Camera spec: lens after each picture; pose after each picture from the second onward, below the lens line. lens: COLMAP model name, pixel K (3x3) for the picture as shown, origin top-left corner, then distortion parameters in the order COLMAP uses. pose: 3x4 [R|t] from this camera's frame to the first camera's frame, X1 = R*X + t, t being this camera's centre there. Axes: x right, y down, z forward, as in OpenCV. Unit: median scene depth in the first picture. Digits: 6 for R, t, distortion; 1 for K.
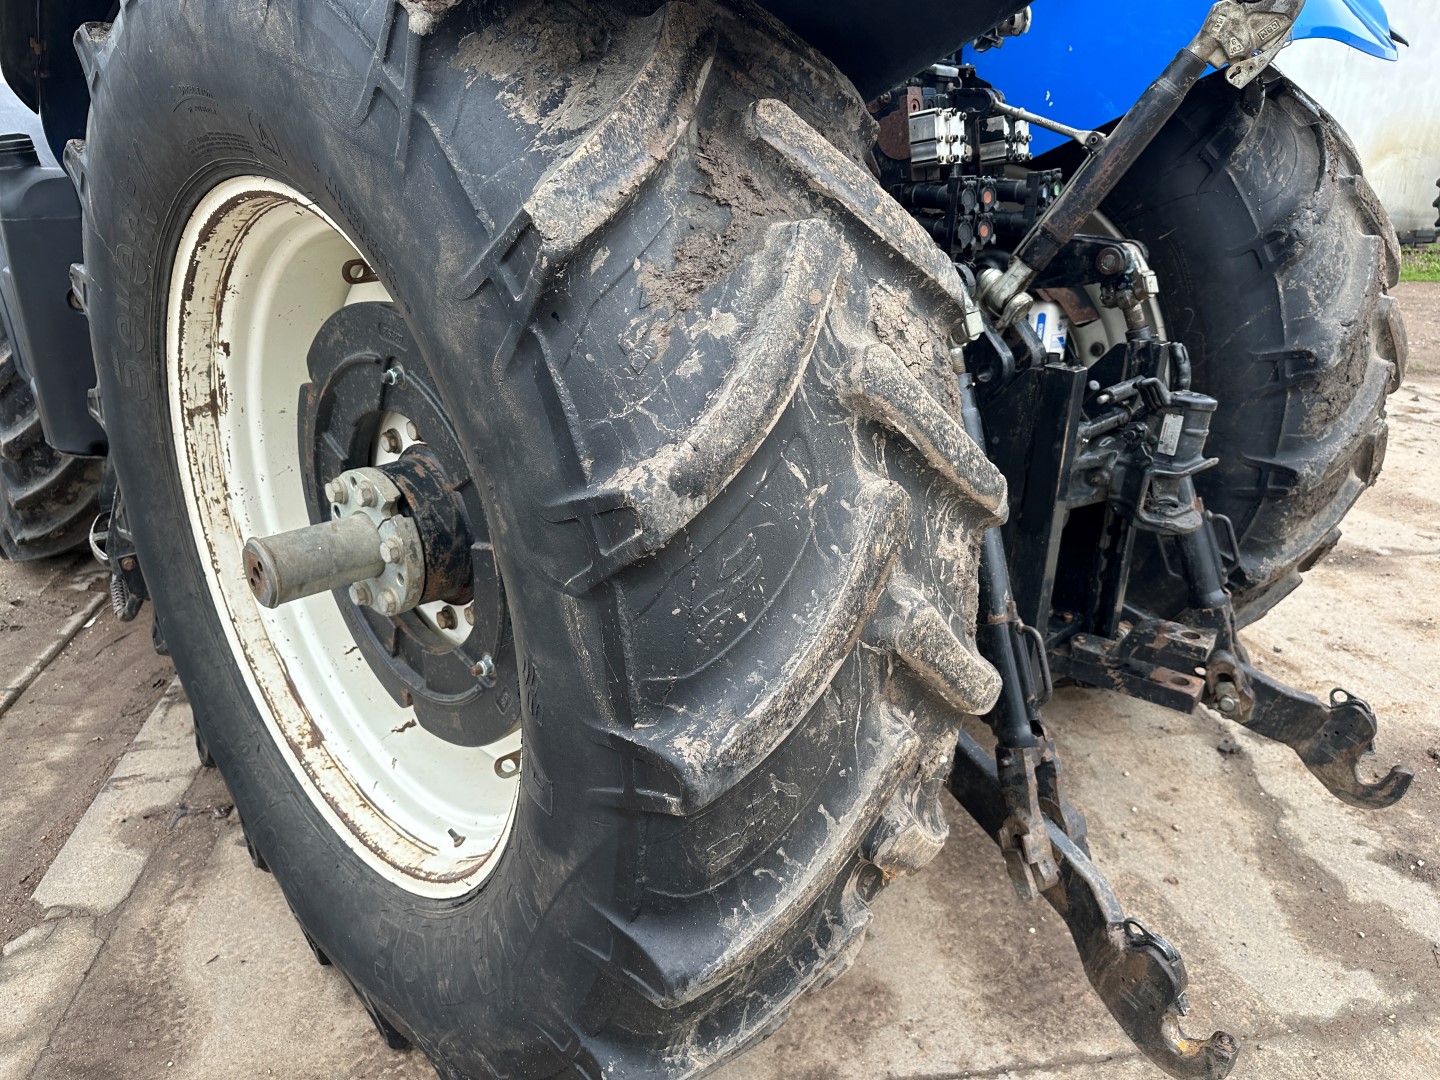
lens RADIAL K [[1009.2, 0, 707.8], [0, 1009.2, 548.2], [0, 0, 1]] dist [0.052059, -0.065139]
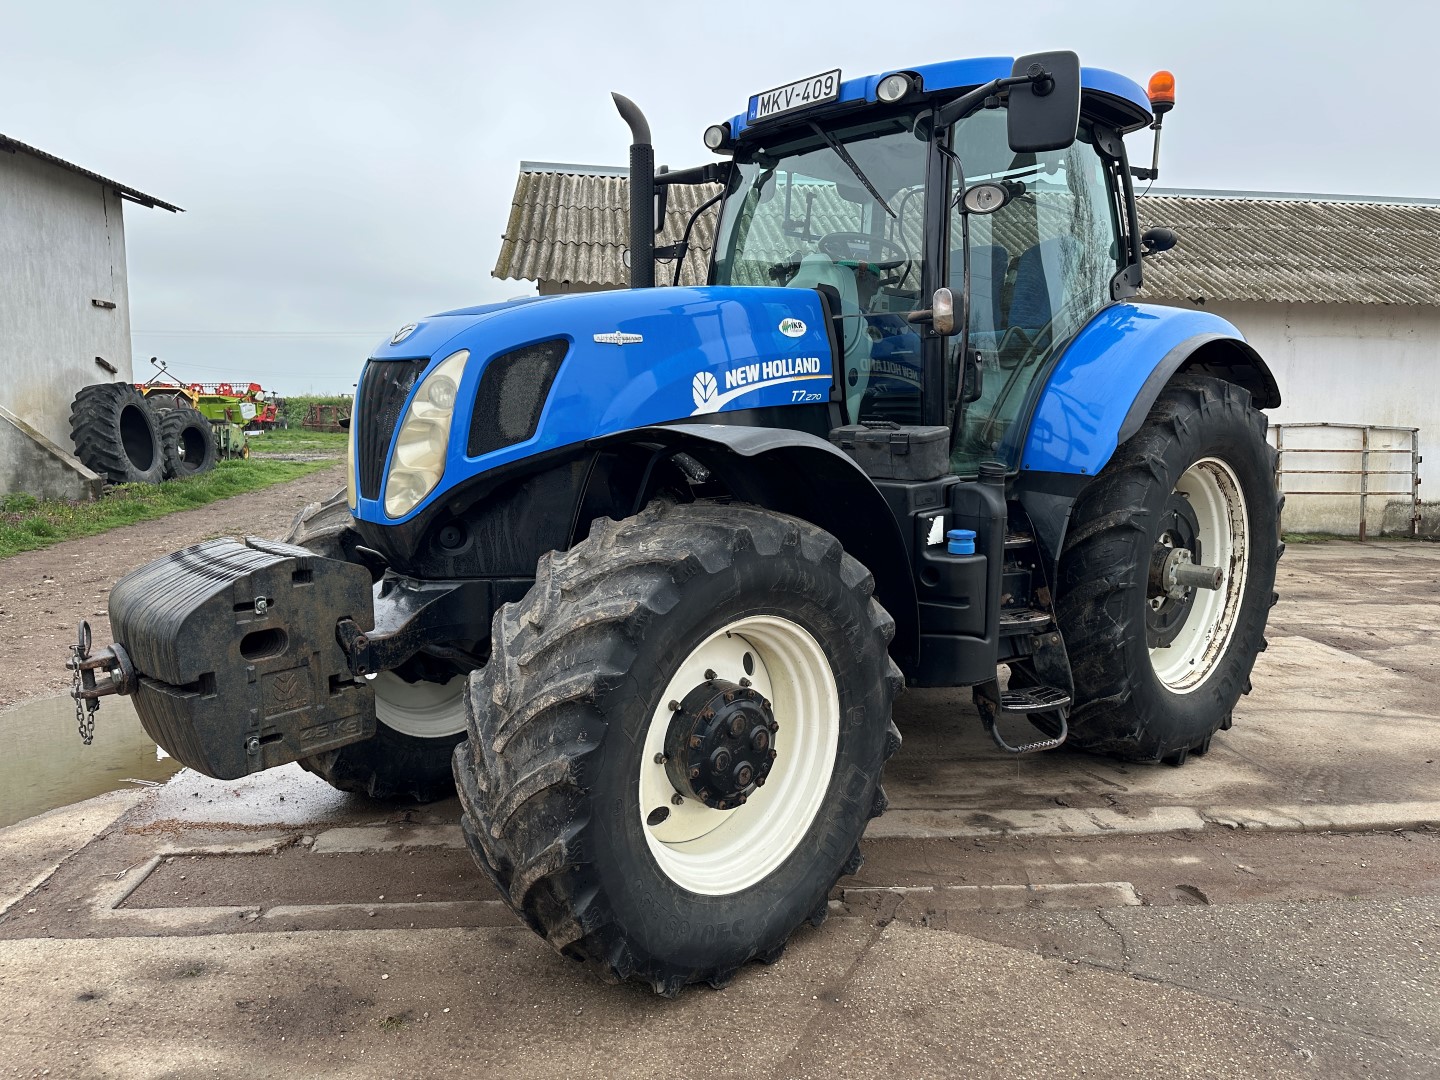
lens RADIAL K [[1009.2, 0, 709.9], [0, 1009.2, 561.4], [0, 0, 1]] dist [0.052059, -0.065139]
pose [[0.047991, -0.175036, 0.983392, -3.083011], [0.373299, 0.916328, 0.144881, -0.911211], [-0.926469, 0.360147, 0.109316, 1.803930]]
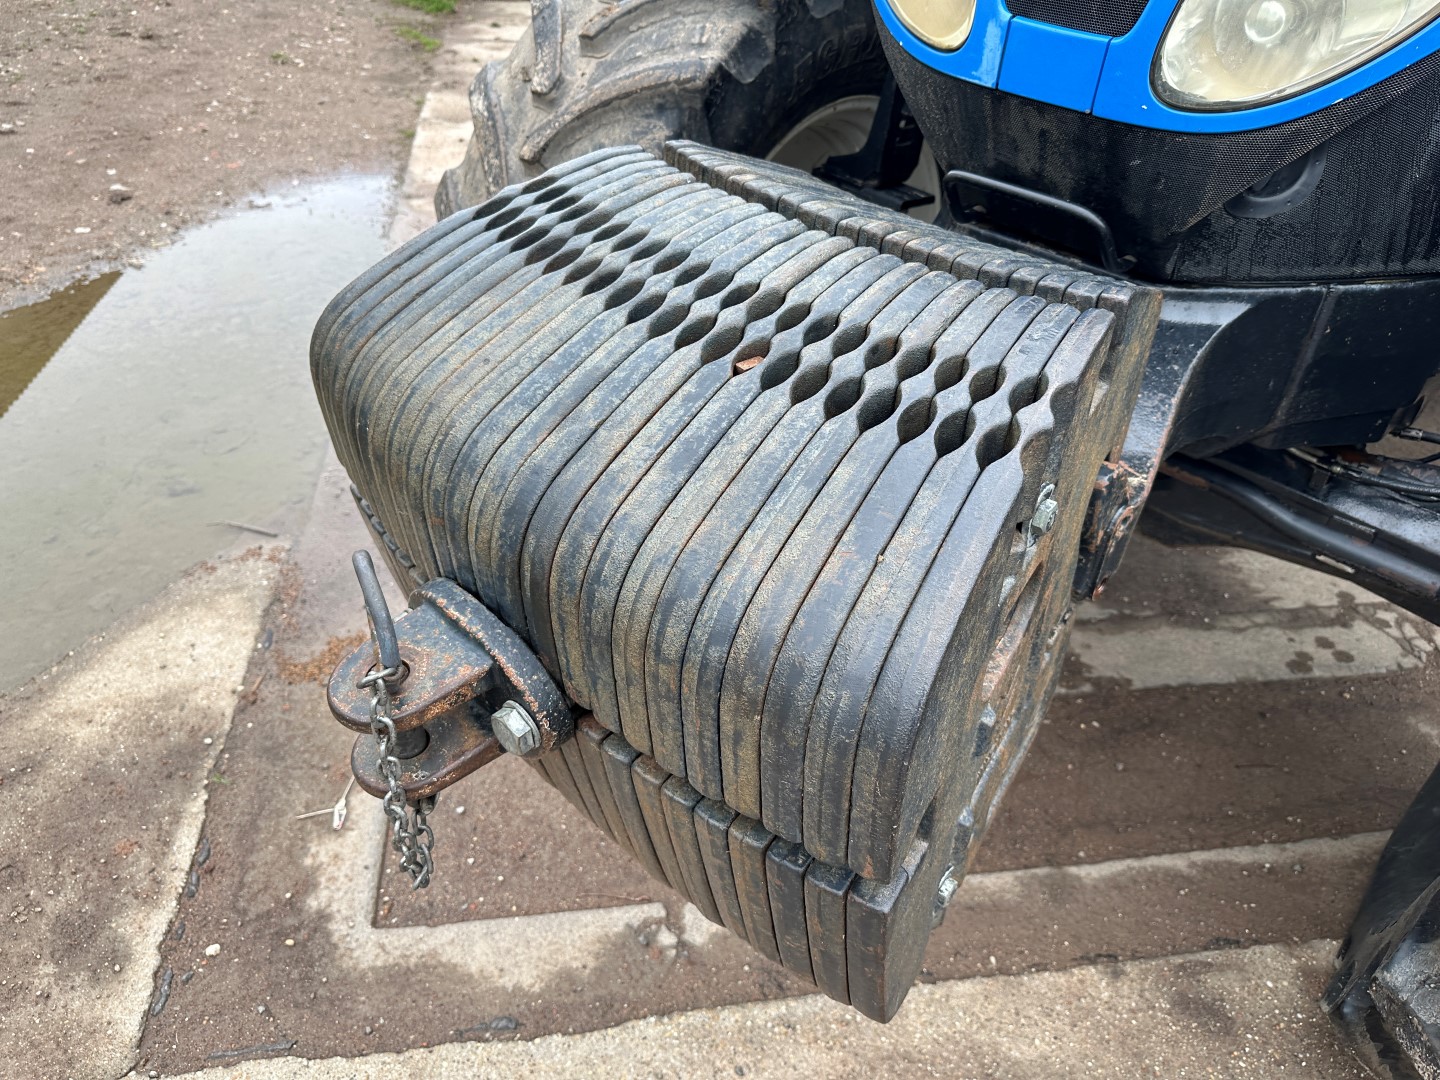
lens RADIAL K [[1009.2, 0, 730.4], [0, 1009.2, 547.0], [0, 0, 1]] dist [0.052059, -0.065139]
pose [[-0.021937, -0.612634, 0.790062, -1.895091], [0.329058, 0.741796, 0.584345, -1.166698], [-0.944055, 0.272795, 0.185319, 2.709714]]
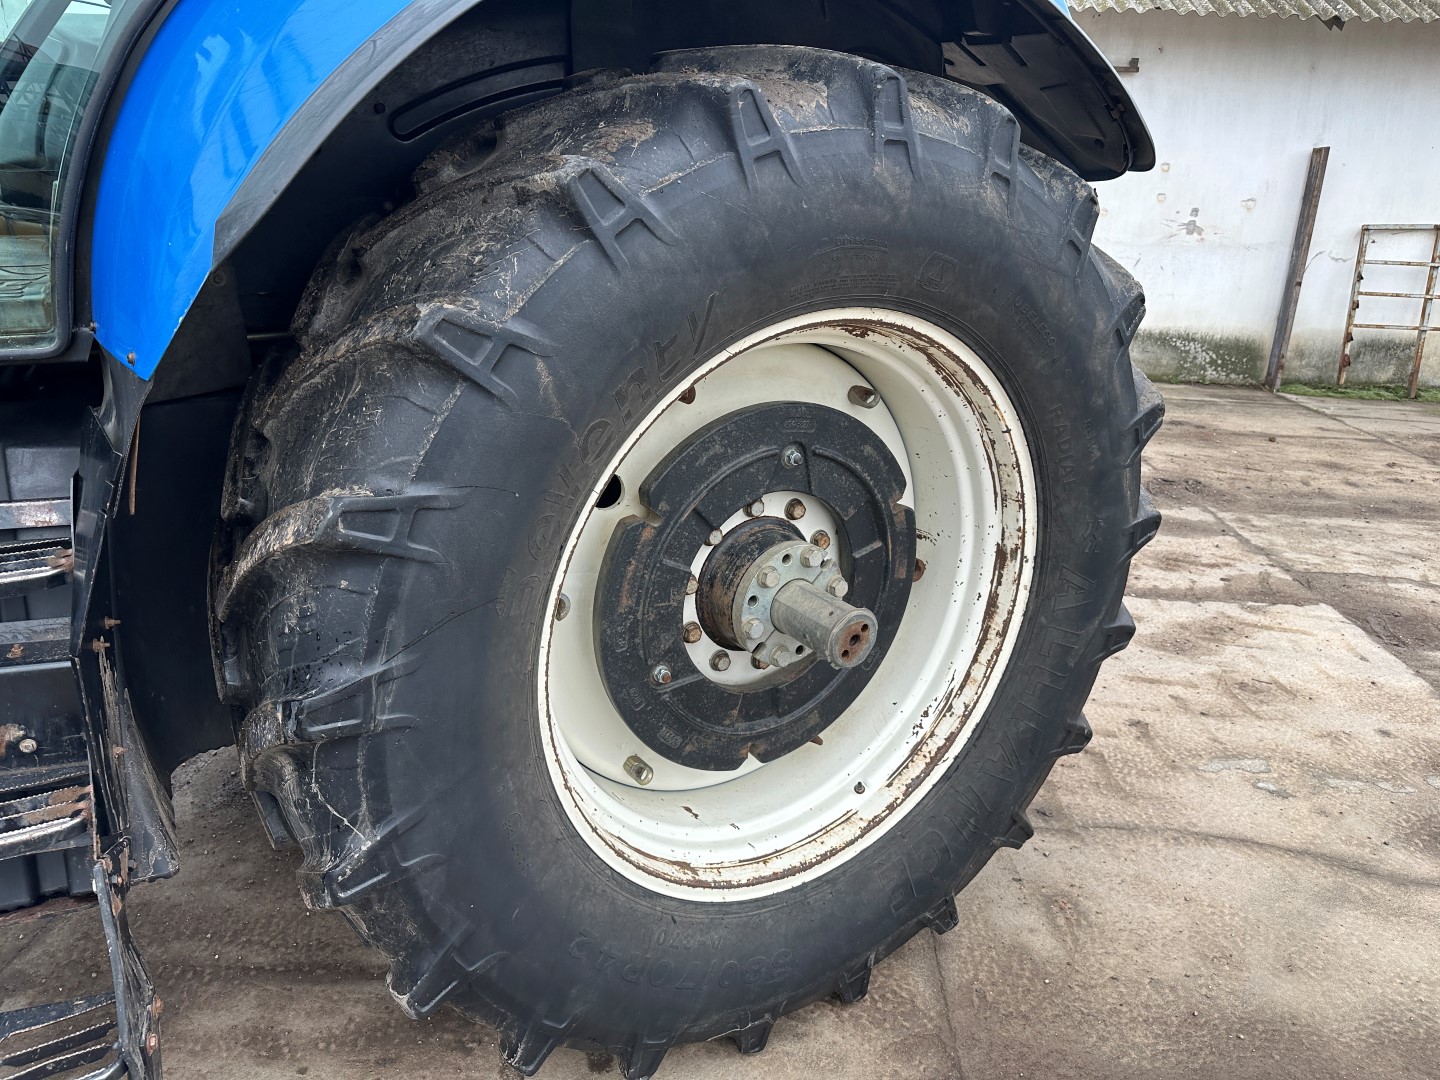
lens RADIAL K [[1009.2, 0, 715.5], [0, 1009.2, 552.4], [0, 0, 1]] dist [0.052059, -0.065139]
pose [[0.192119, -0.351703, 0.916185, -1.296167], [0.352004, 0.896151, 0.270199, -0.376055], [-0.916070, 0.270590, 0.295968, 0.675535]]
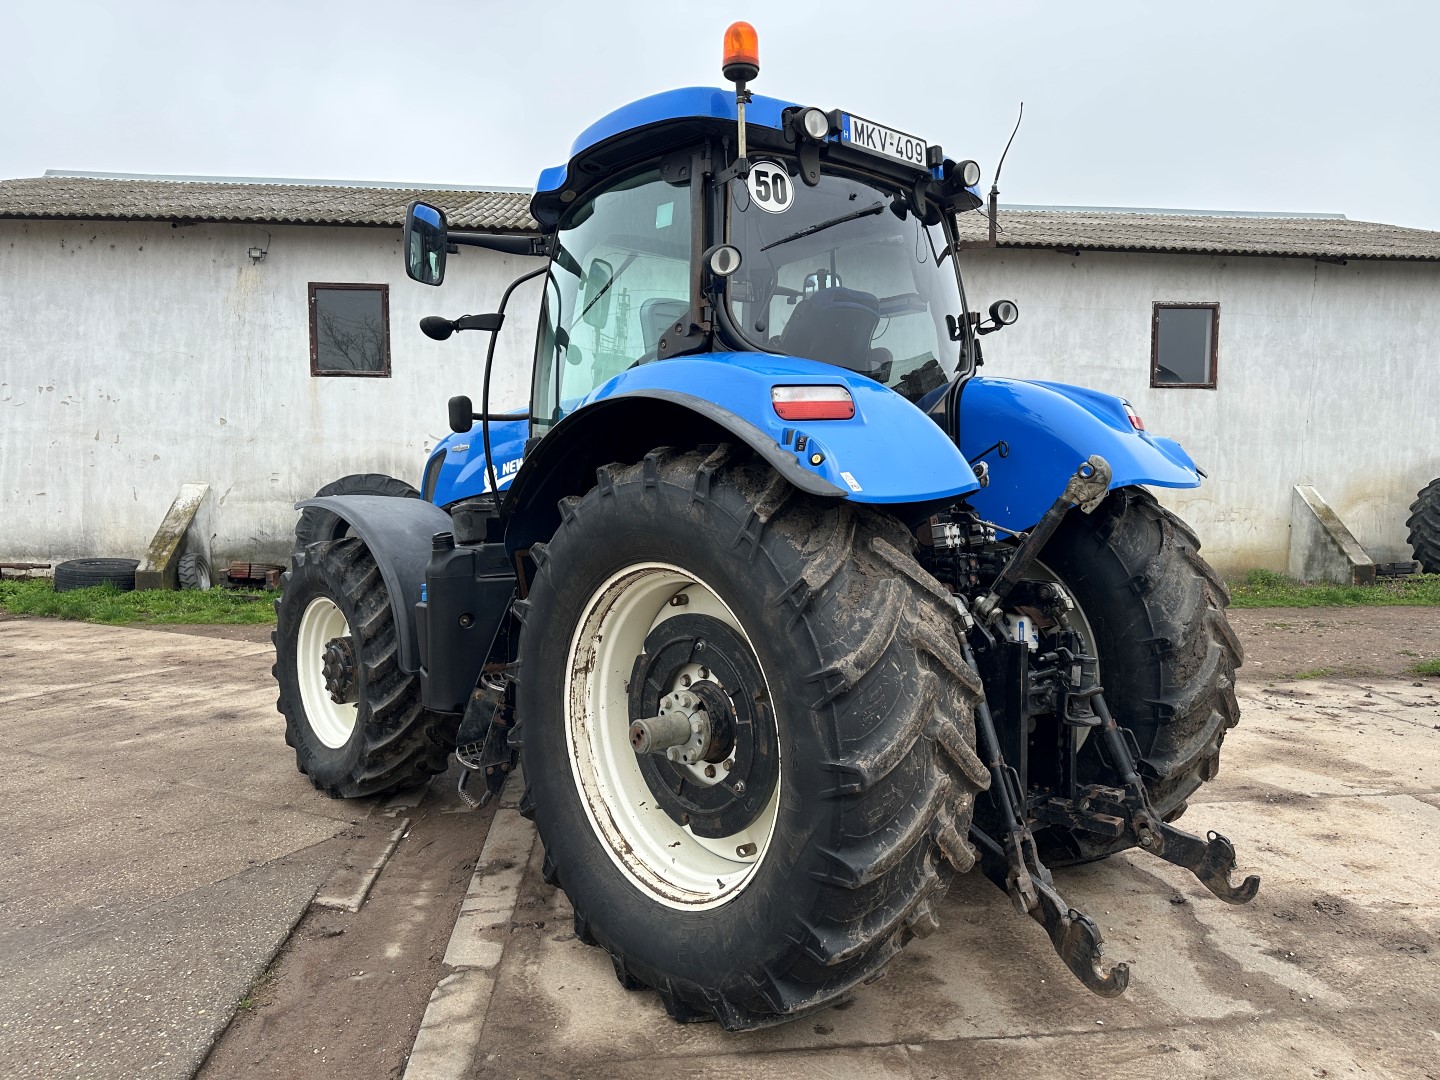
lens RADIAL K [[1009.2, 0, 721.7], [0, 1009.2, 550.5], [0, 0, 1]] dist [0.052059, -0.065139]
pose [[0.999051, -0.014052, -0.041216, -0.150989], [0.000340, 0.948988, -0.315311, 0.279191], [0.043544, 0.314998, 0.948093, -0.978727]]
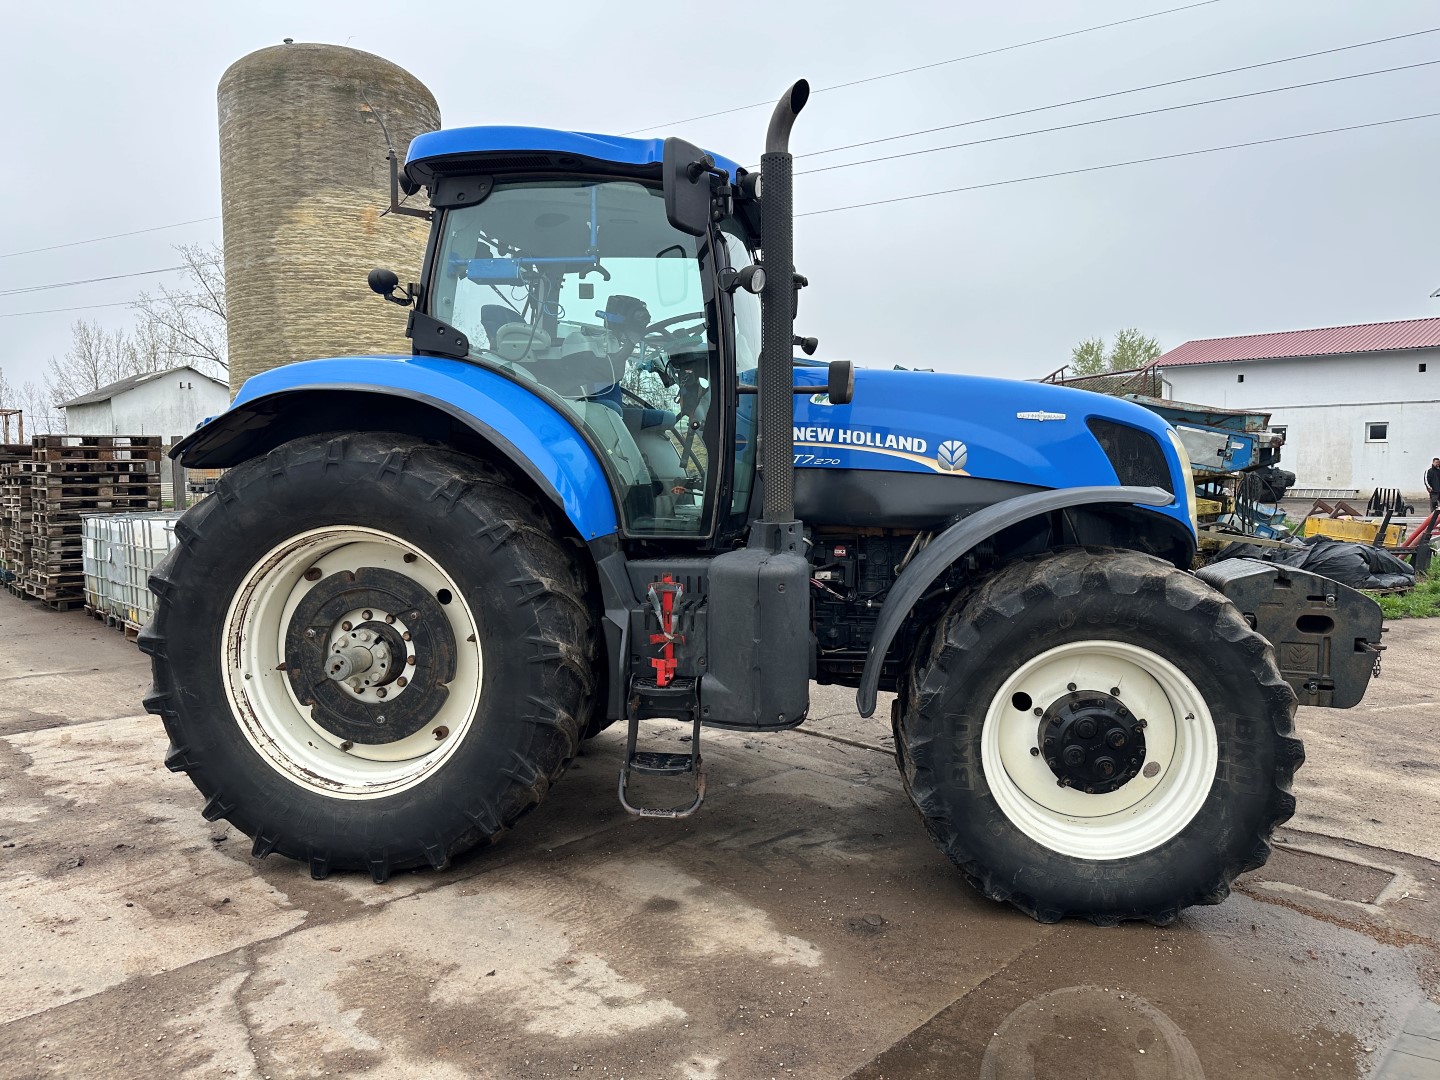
lens RADIAL K [[1009.2, 0, 716.8], [0, 1009.2, 536.3], [0, 0, 1]] dist [0.052059, -0.065139]
pose [[-0.807673, 0.025700, -0.589070, 1.290847], [-0.237003, 0.900640, 0.364249, -1.651888], [0.539901, 0.433805, -0.721332, 3.800528]]
